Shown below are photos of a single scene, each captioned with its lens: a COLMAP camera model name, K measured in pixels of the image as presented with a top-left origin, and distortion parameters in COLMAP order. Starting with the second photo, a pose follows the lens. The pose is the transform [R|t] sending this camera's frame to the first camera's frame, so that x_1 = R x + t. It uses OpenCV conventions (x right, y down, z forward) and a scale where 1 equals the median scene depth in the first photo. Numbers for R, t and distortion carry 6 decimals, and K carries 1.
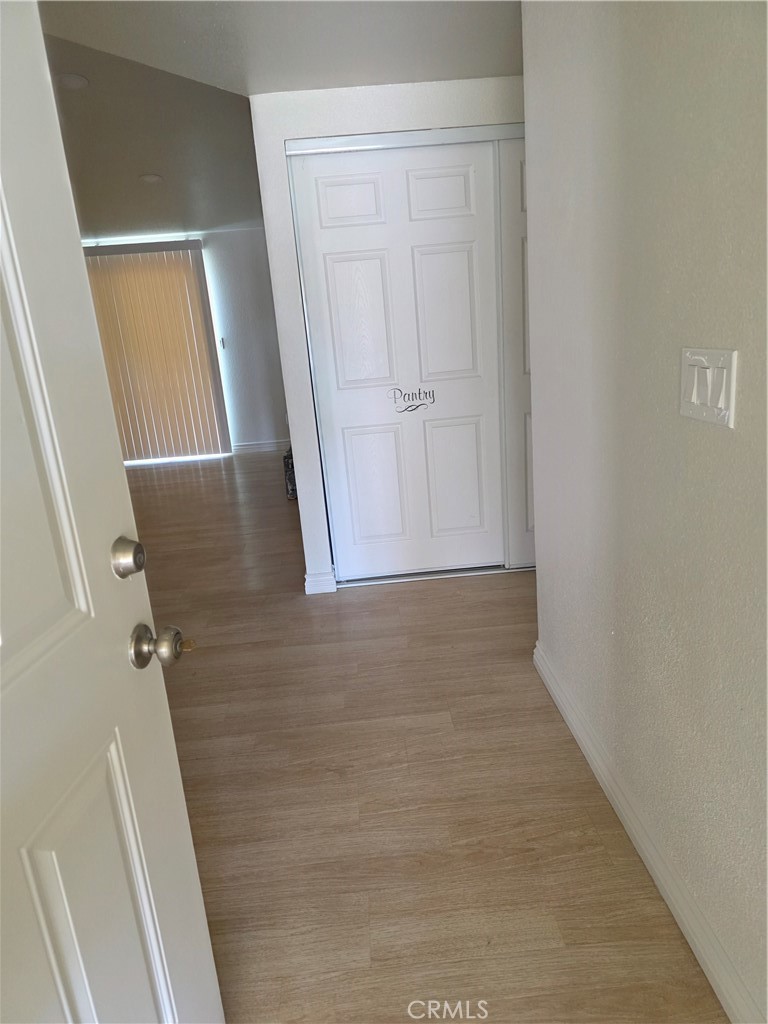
lens RADIAL K [[696.3, 0, 384.0], [0, 696.3, 512.0], [0, 0, 1]] dist [0.057237, -0.046586]
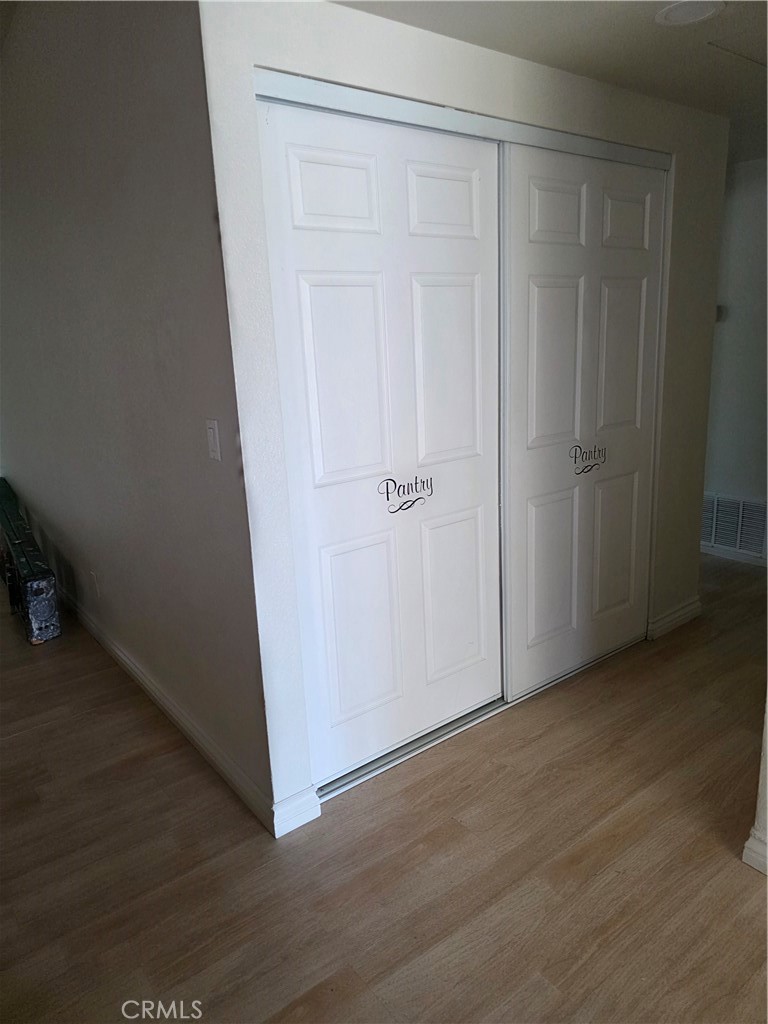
lens RADIAL K [[687.5, 0, 385.0], [0, 687.5, 500.2], [0, 0, 1]] dist [0.054267, -0.051680]
pose [[0.825709, -0.090617, 0.556771, -0.350713], [0.138273, 0.989415, -0.044031, -0.128376], [-0.546887, 0.113344, 0.829499, 0.460990]]
